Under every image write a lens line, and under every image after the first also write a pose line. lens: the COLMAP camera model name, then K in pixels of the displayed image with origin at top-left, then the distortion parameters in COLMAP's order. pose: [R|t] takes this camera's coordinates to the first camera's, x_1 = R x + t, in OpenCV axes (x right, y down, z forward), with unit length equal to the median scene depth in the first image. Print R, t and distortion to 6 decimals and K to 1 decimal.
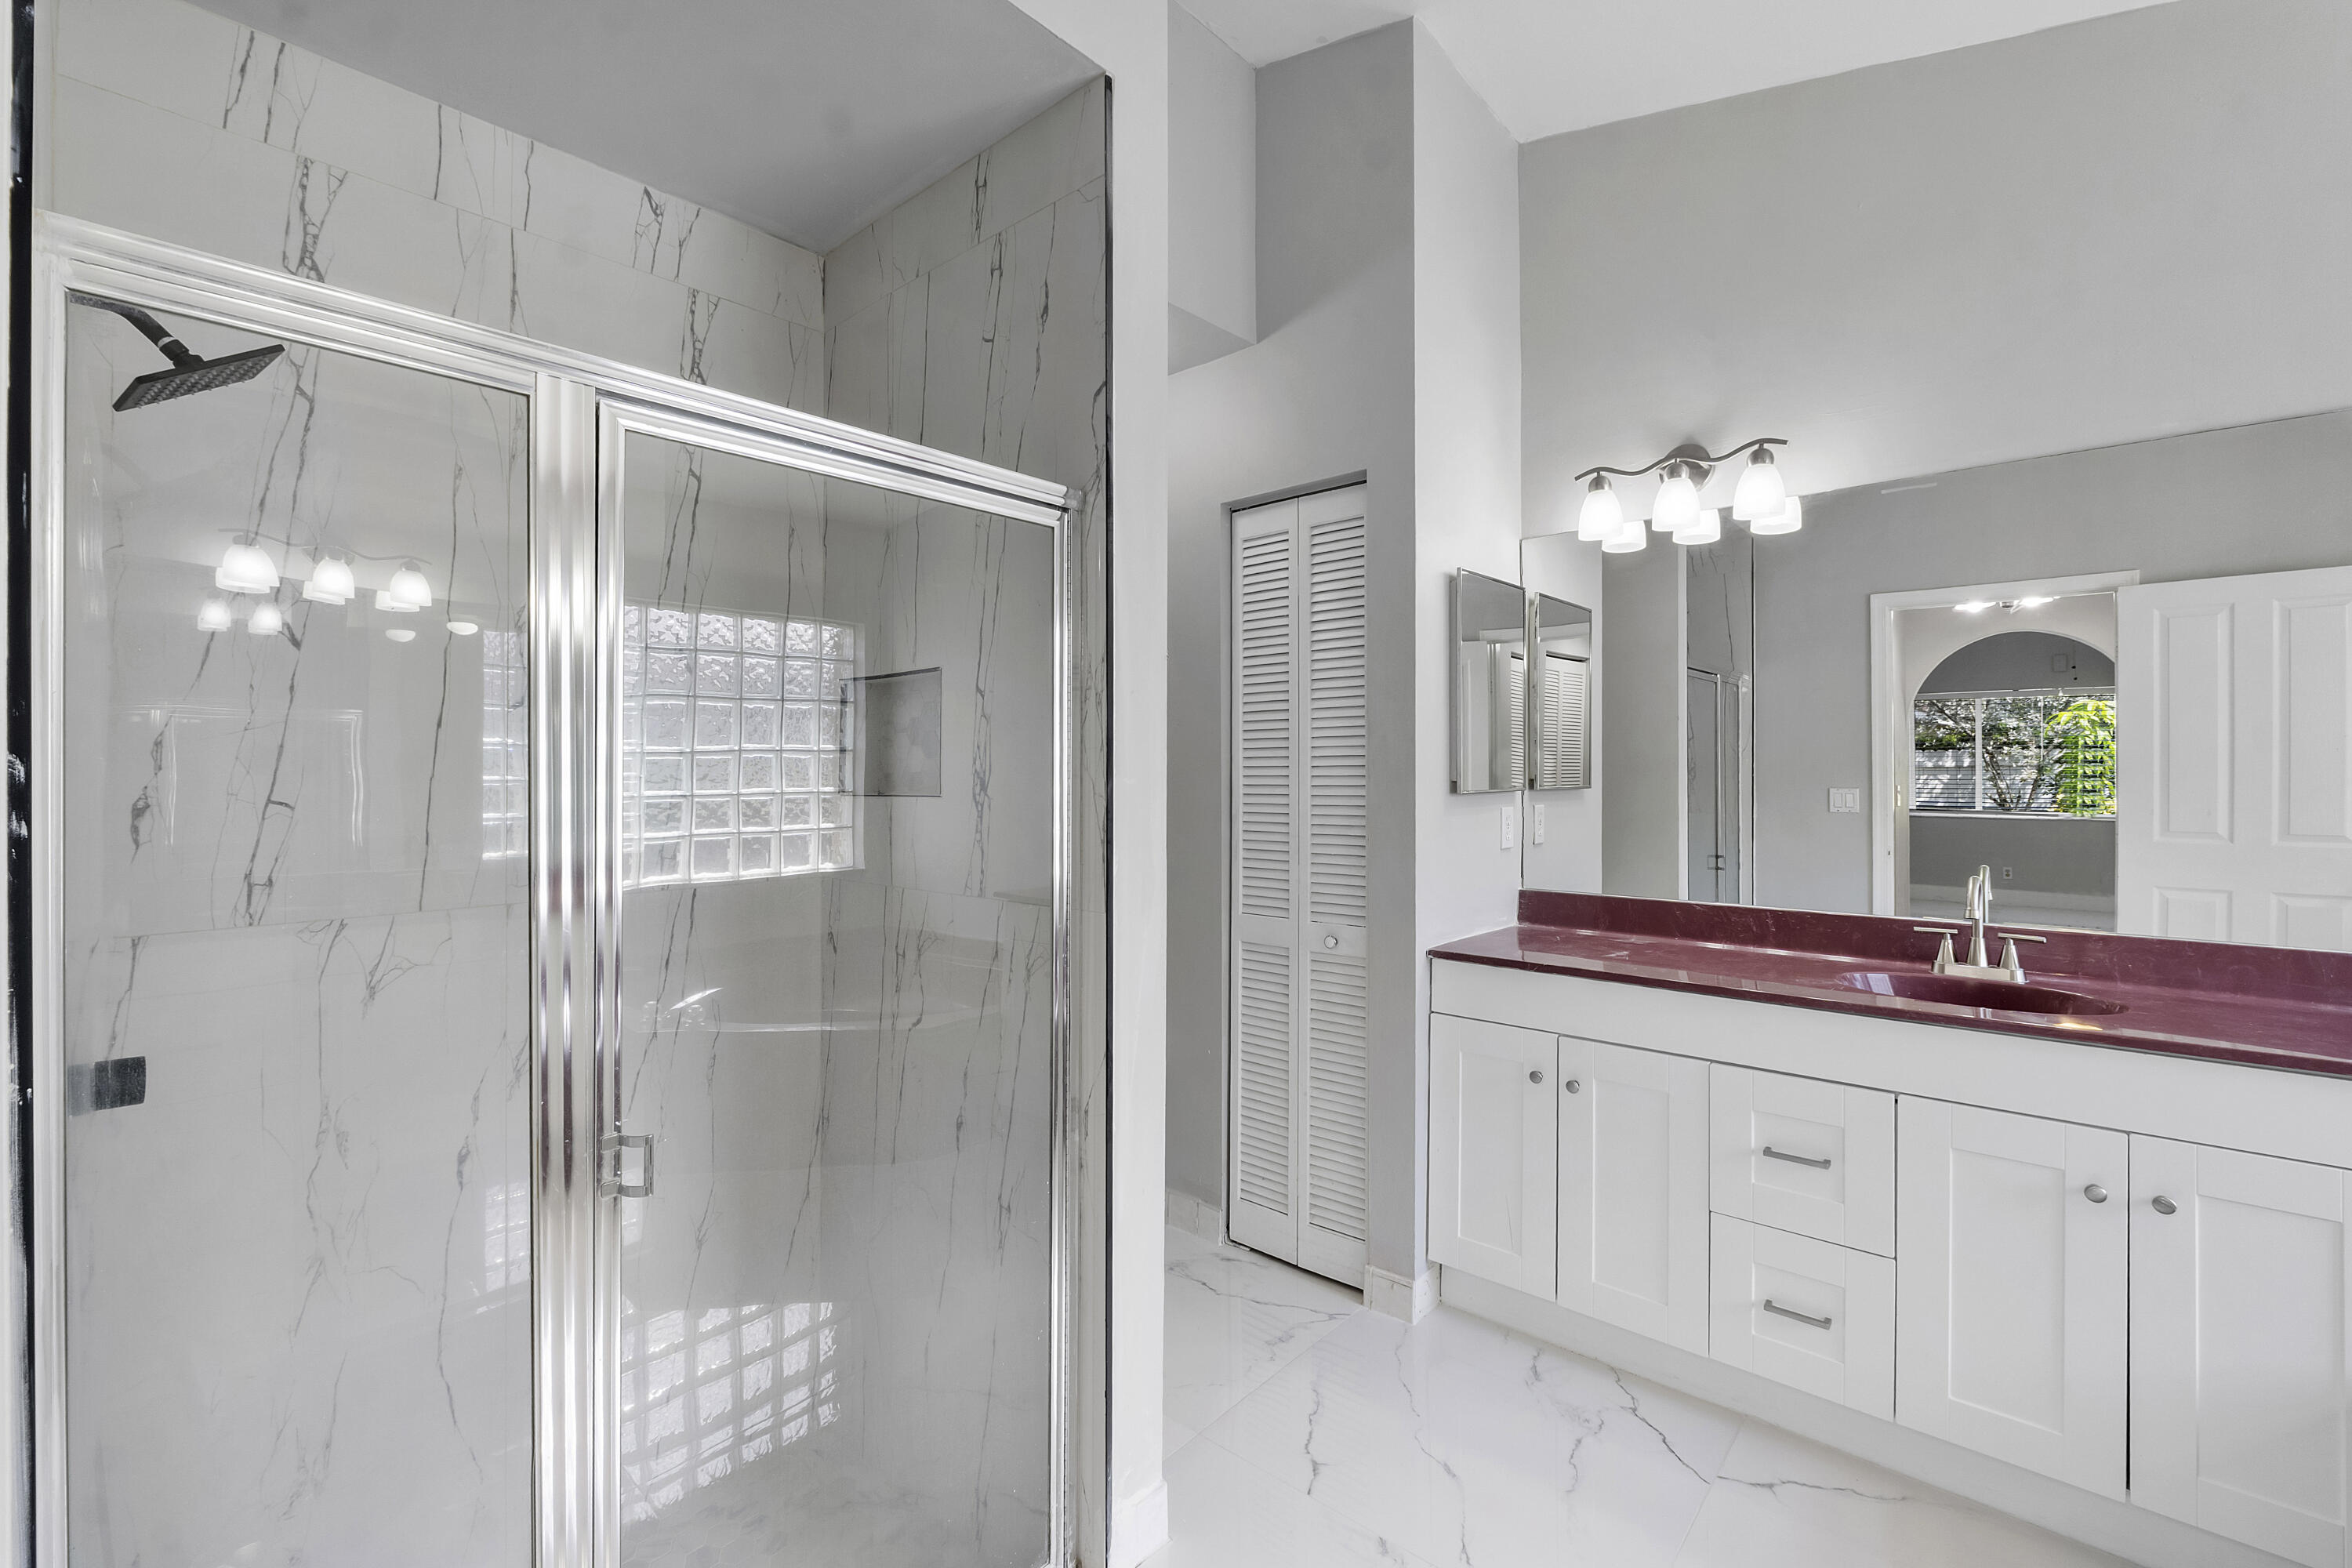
lens RADIAL K [[1005.8, 0, 1186.6], [0, 1005.8, 763.1], [0, 0, 1]] dist [-0.000995, 0.000063]
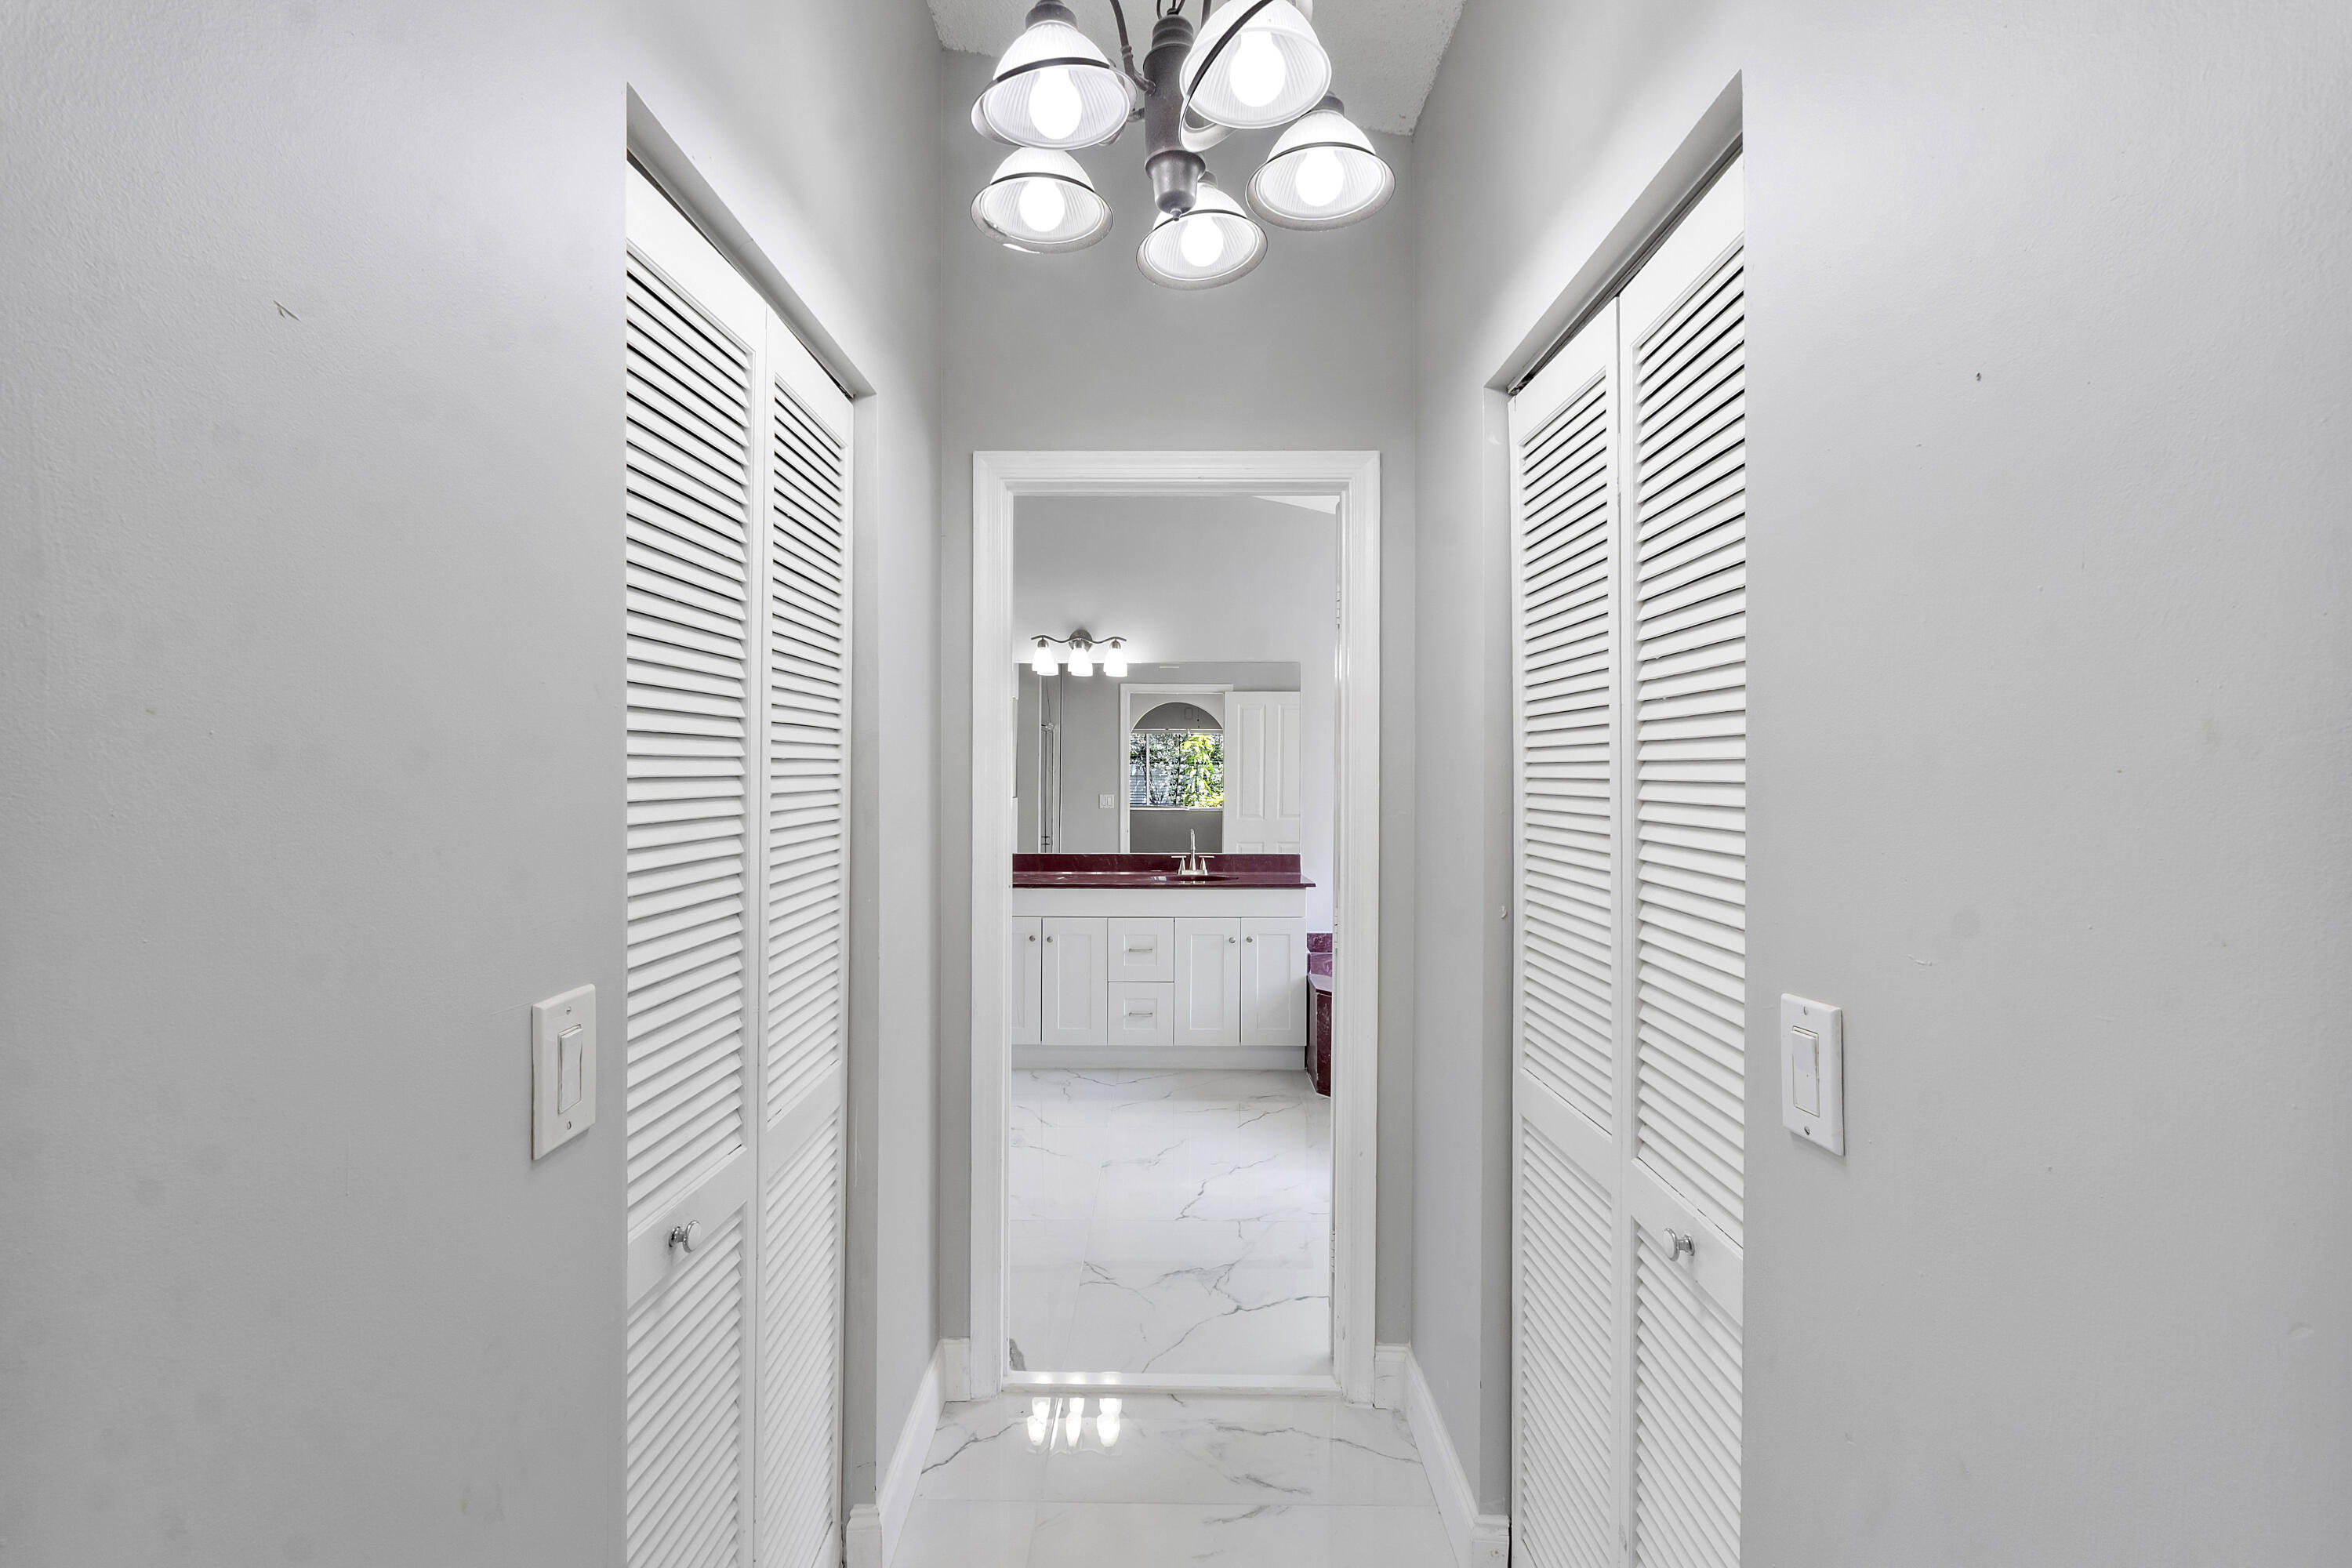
lens RADIAL K [[1005.8, 0, 1161.7], [0, 1005.8, 779.6], [0, 0, 1]] dist [-0.000995, 0.000063]
pose [[0.761200, -0.000771, 0.648517, -0.752244], [-0.007346, 0.999925, 0.009810, -0.036780], [-0.648475, -0.012232, 0.761137, -0.710262]]
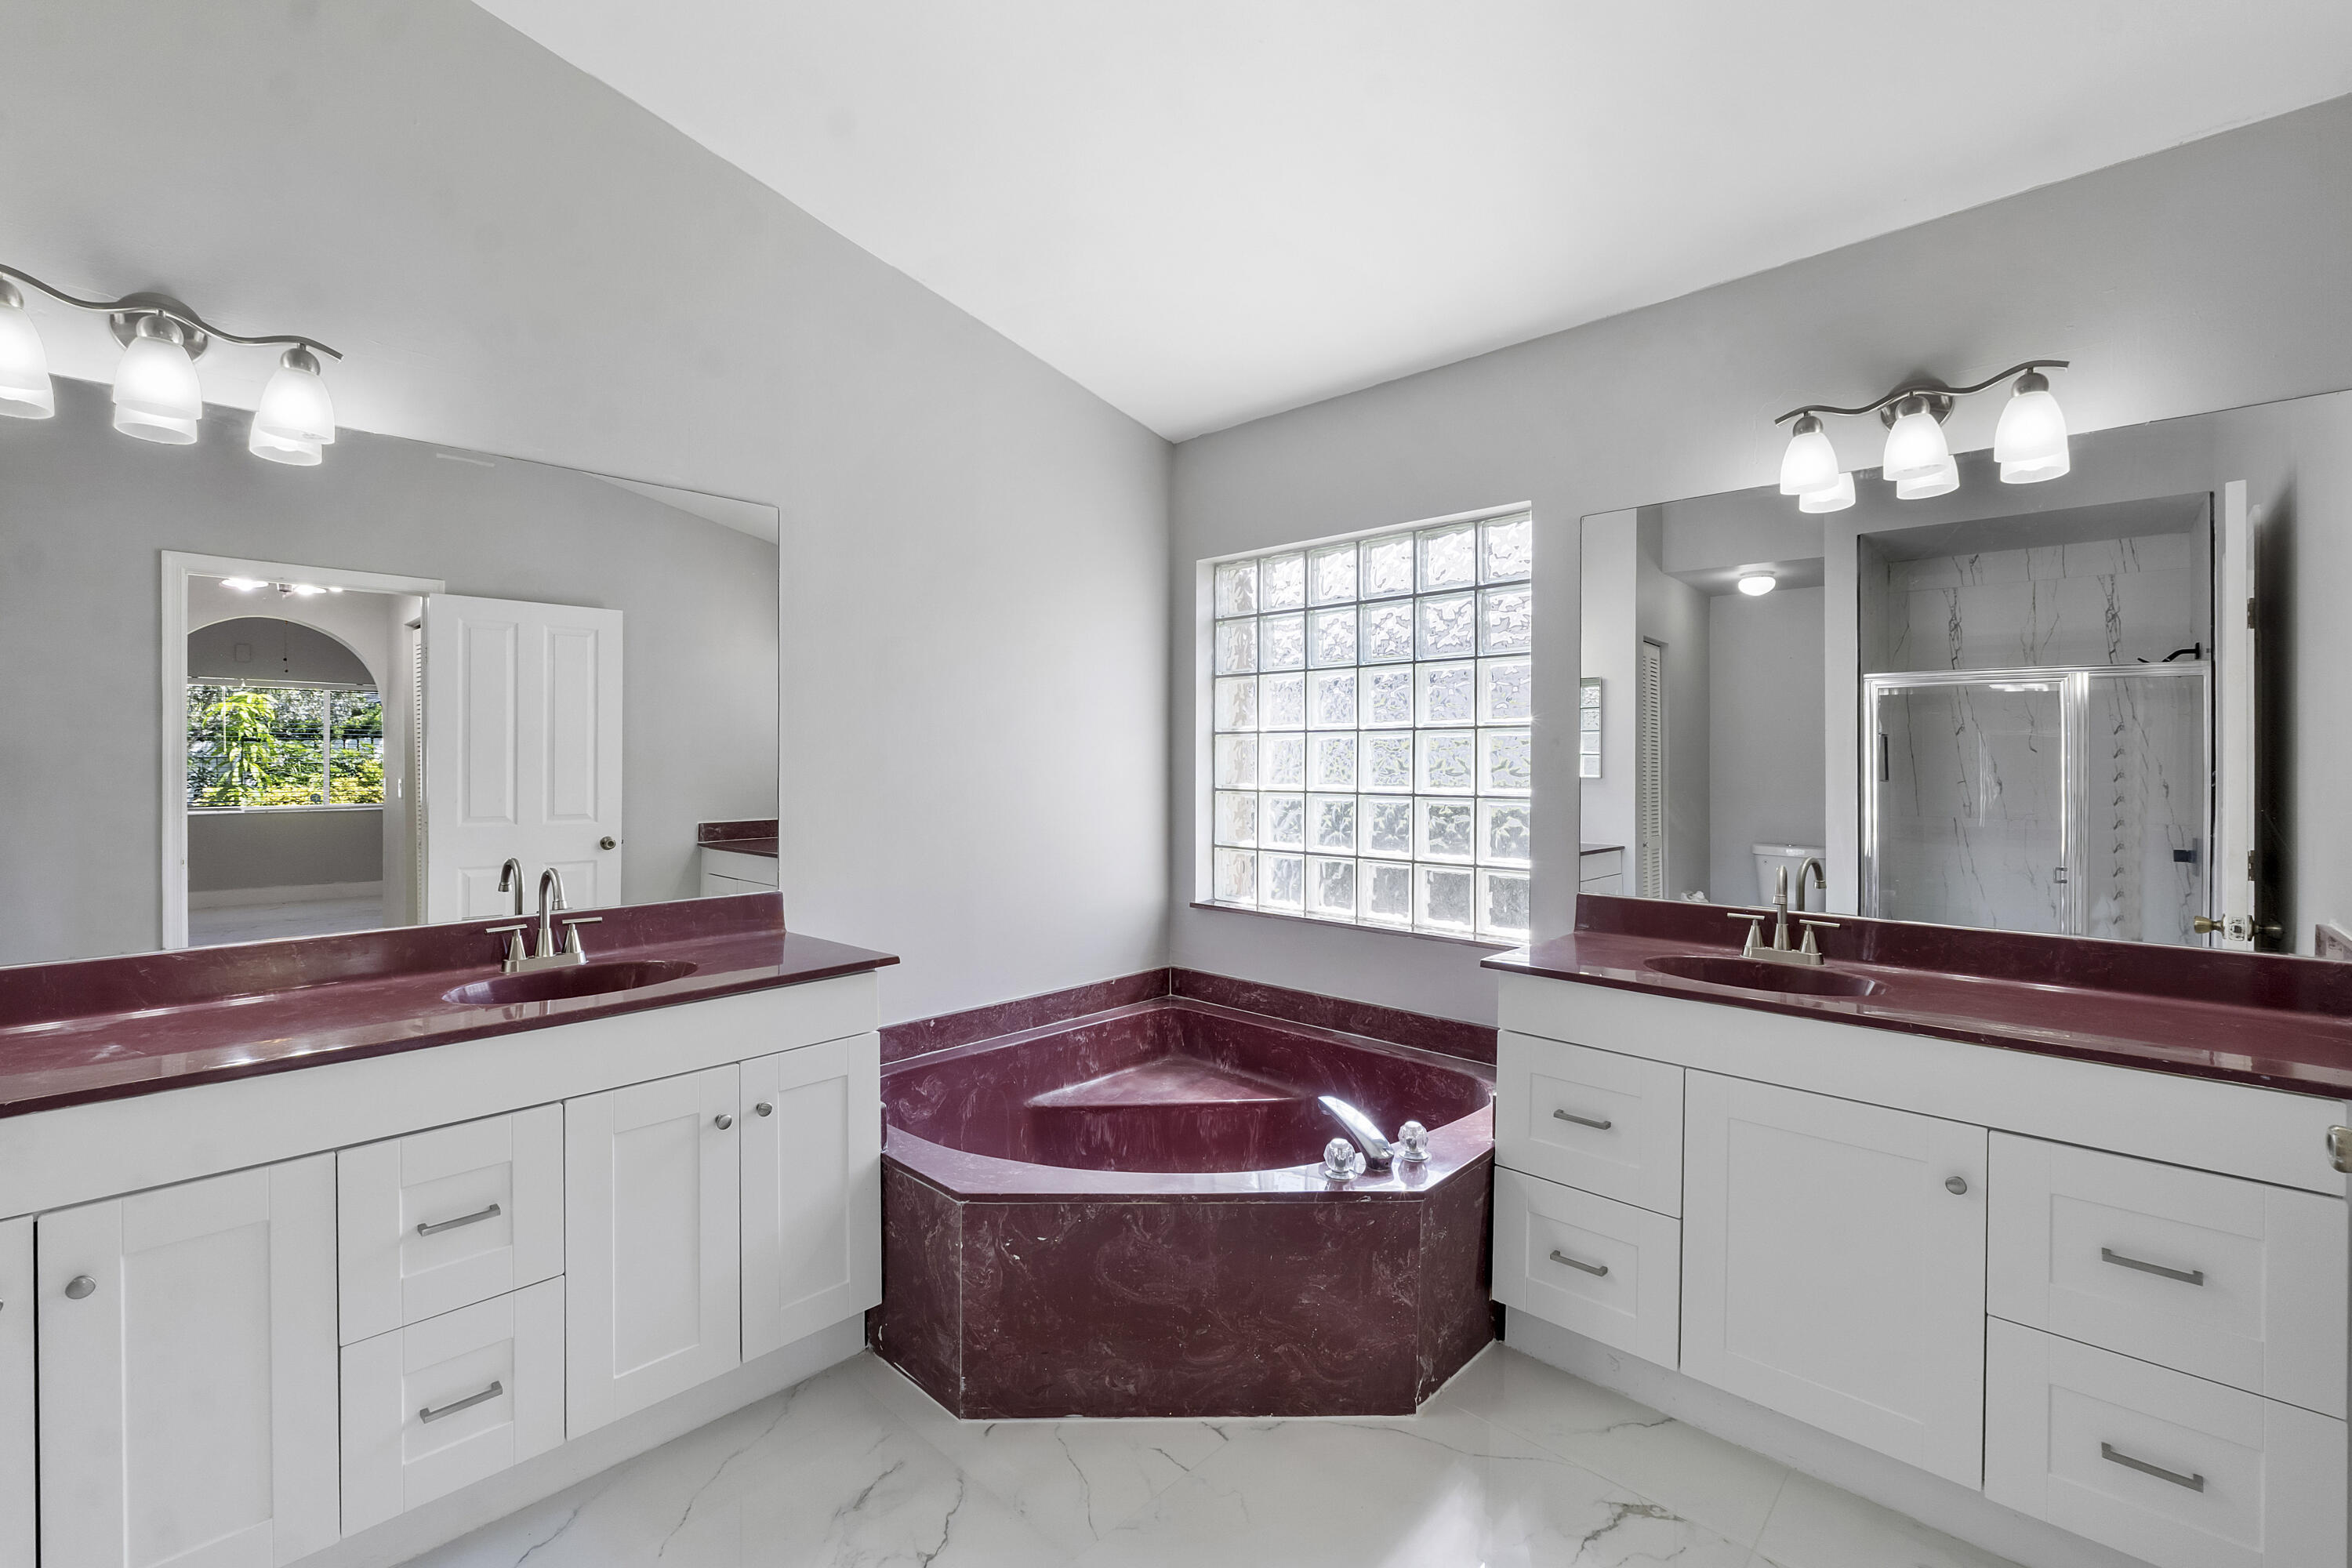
lens RADIAL K [[1005.8, 0, 1143.1], [0, 1005.8, 766.5], [0, 0, 1]] dist [-0.000995, 0.000063]
pose [[0.059419, -0.005031, 0.998220, -0.166543], [-0.004719, 0.999975, 0.005321, 0.001859], [-0.998222, -0.005027, 0.059394, 0.300903]]
